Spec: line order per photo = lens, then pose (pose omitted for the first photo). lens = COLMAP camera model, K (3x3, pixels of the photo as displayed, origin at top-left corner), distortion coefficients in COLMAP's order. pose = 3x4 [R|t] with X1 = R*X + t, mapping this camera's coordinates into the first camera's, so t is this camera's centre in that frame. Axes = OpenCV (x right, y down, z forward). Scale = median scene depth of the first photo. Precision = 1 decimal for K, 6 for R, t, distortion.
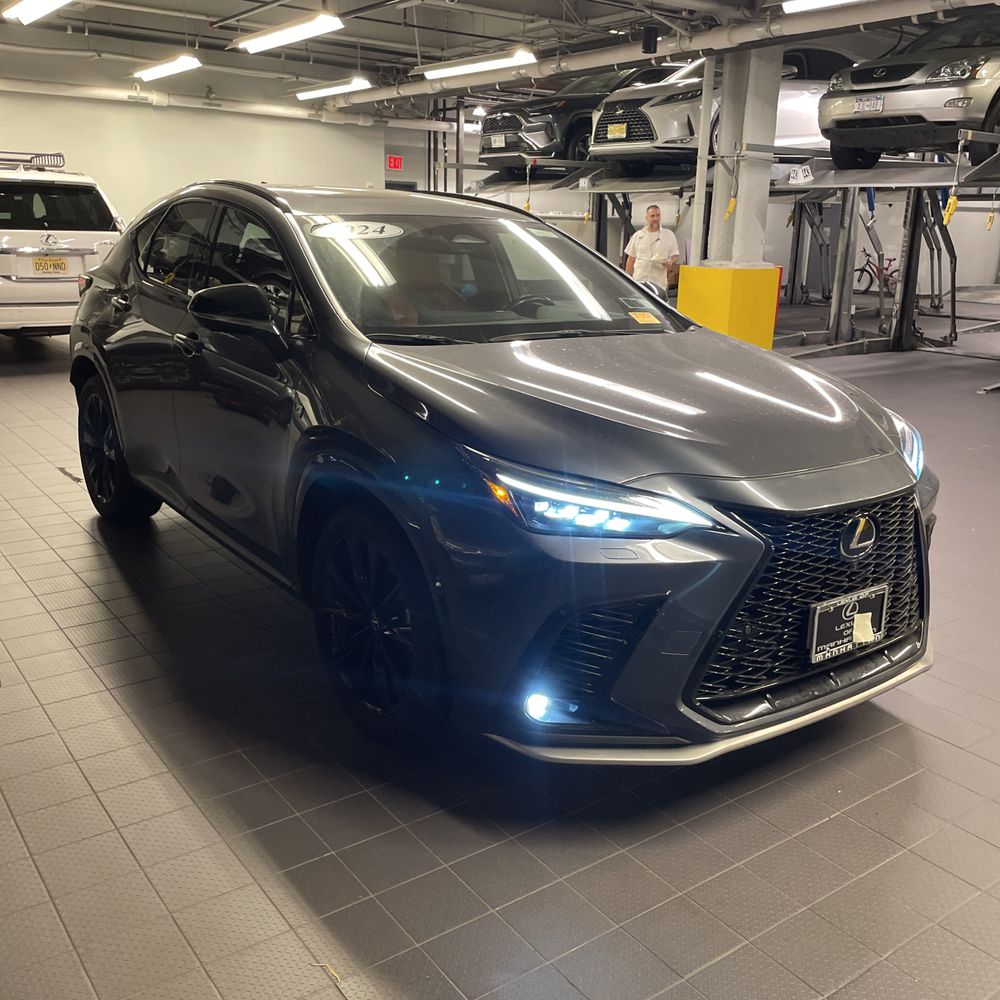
lens RADIAL K [[1009.1, 0, 506.0], [0, 1009.1, 497.0], [0, 0, 1]] dist [0.024313, 0.000000]
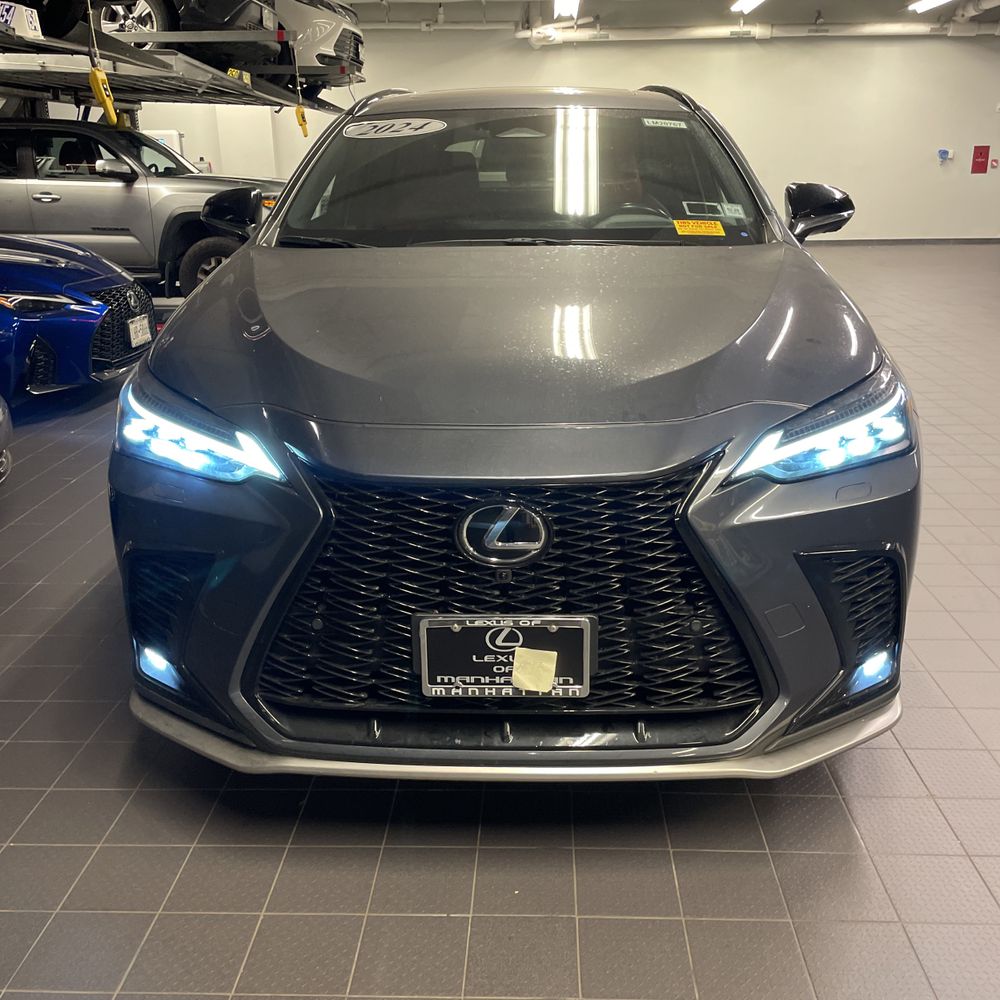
lens RADIAL K [[1009.1, 0, 501.0], [0, 1009.1, 501.6], [0, 0, 1]] dist [0.024313, 0.000000]
pose [[0.788470, 0.163672, -0.592897, 0.715537], [-0.132680, 0.986510, 0.095885, -0.043330], [0.600592, 0.003063, 0.799550, 0.447855]]
